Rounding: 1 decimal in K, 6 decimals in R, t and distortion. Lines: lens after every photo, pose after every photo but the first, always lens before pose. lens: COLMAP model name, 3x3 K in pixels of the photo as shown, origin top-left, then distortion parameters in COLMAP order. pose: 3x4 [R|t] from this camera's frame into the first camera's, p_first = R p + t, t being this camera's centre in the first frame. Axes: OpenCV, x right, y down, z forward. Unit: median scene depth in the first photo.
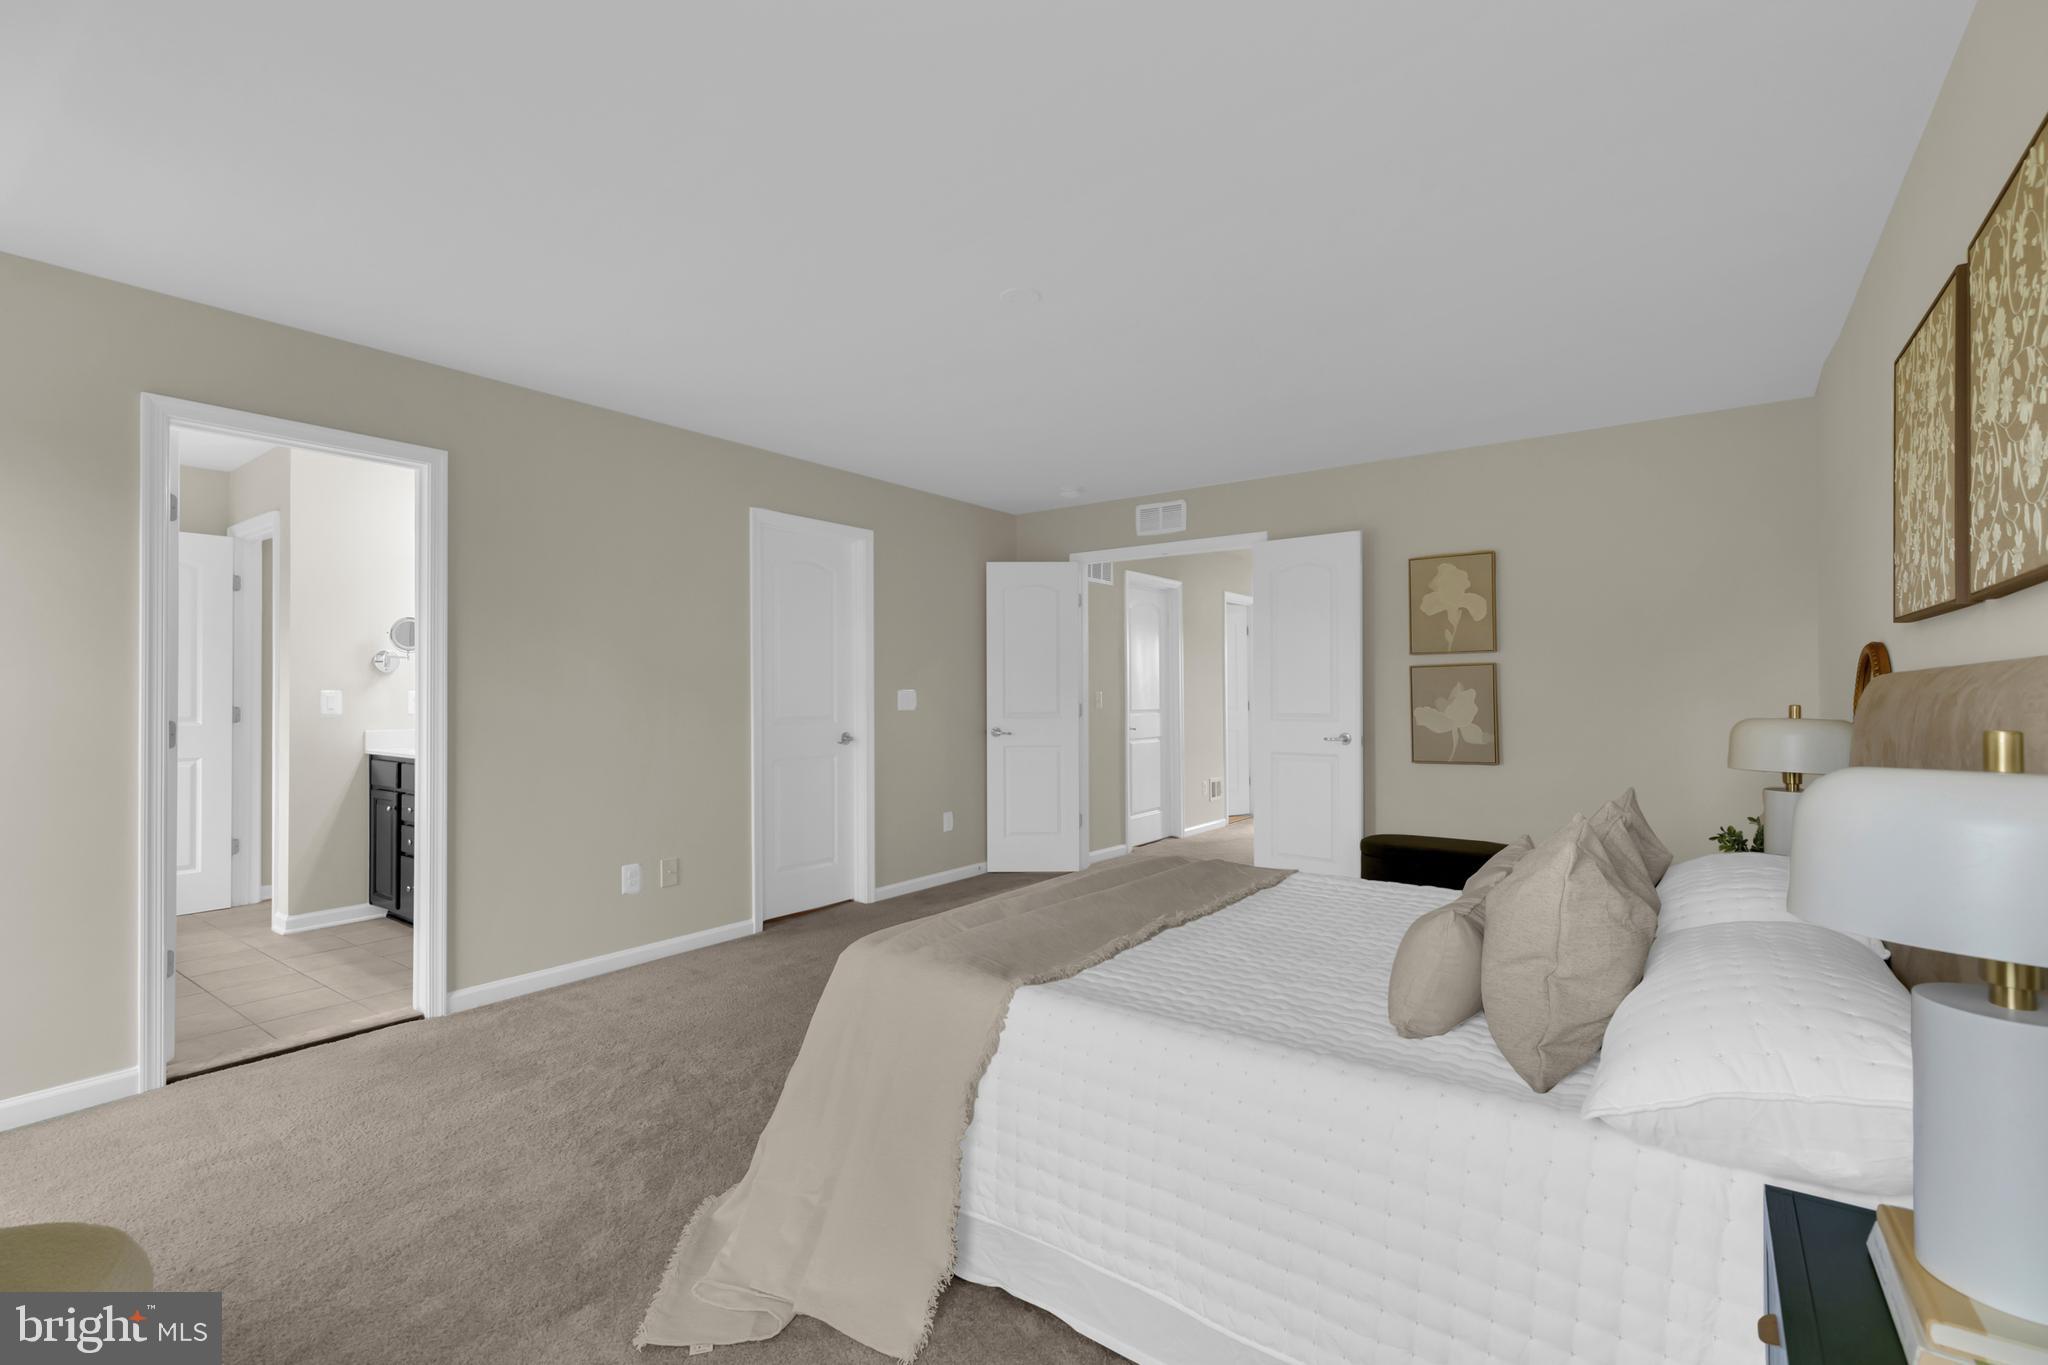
lens RADIAL K [[912.6, 0, 1005.4], [0, 912.6, 696.0], [0, 0, 1]] dist [0.002986, -0.000479]
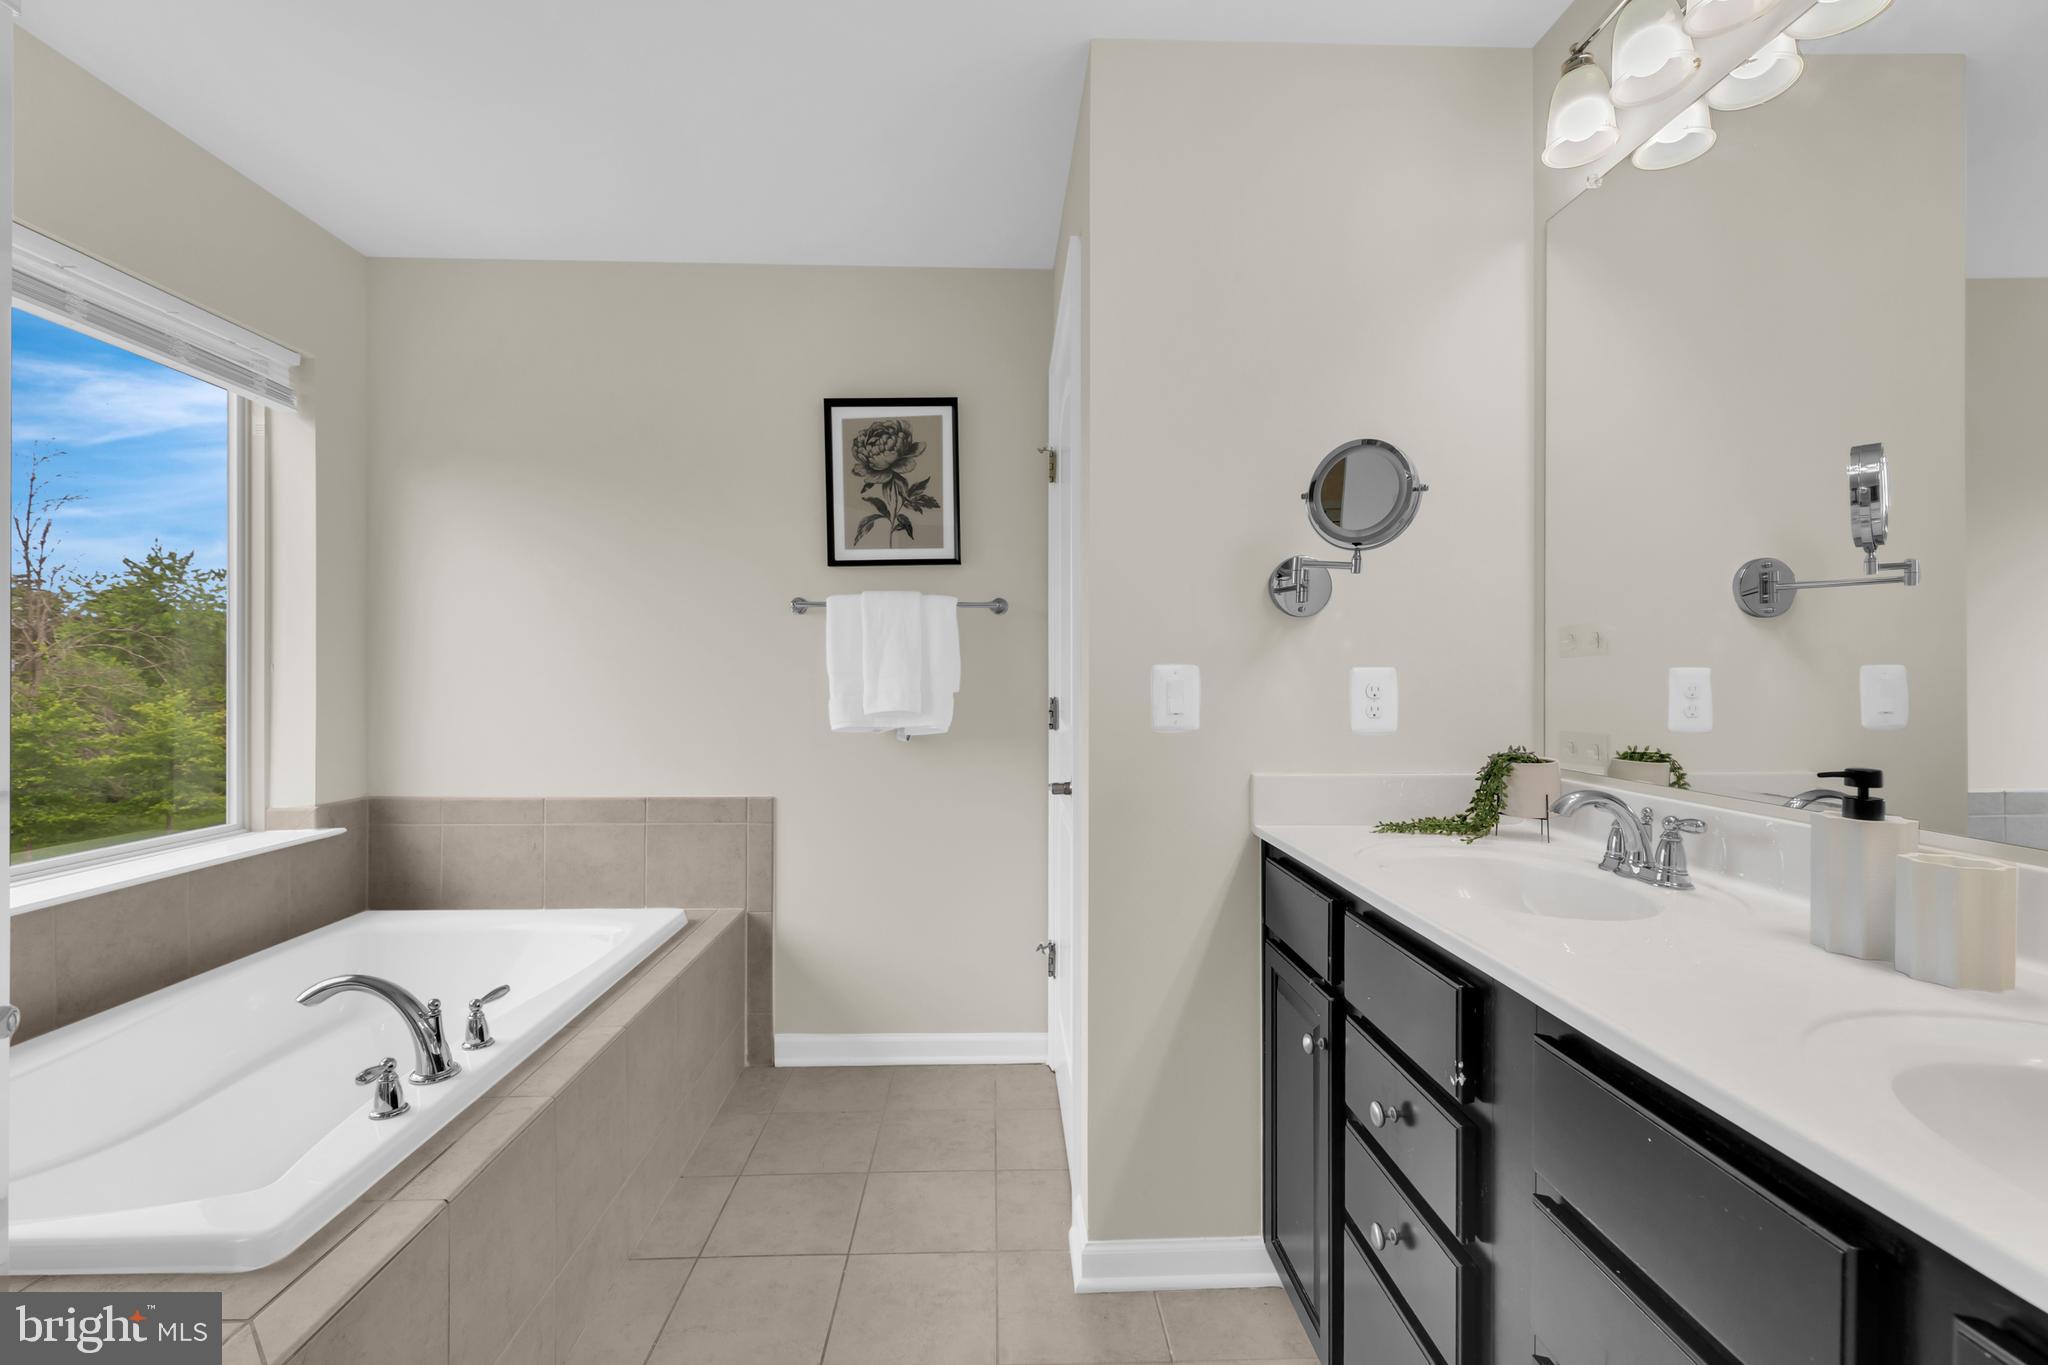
lens RADIAL K [[912.6, 0, 1005.4], [0, 912.6, 696.0], [0, 0, 1]] dist [0.002986, -0.000479]
pose [[0.611538, -0.000720, -0.791215, -0.476726], [0.009872, 0.999929, 0.006720, 0.003397], [0.791153, -0.011921, 0.611502, 0.705991]]
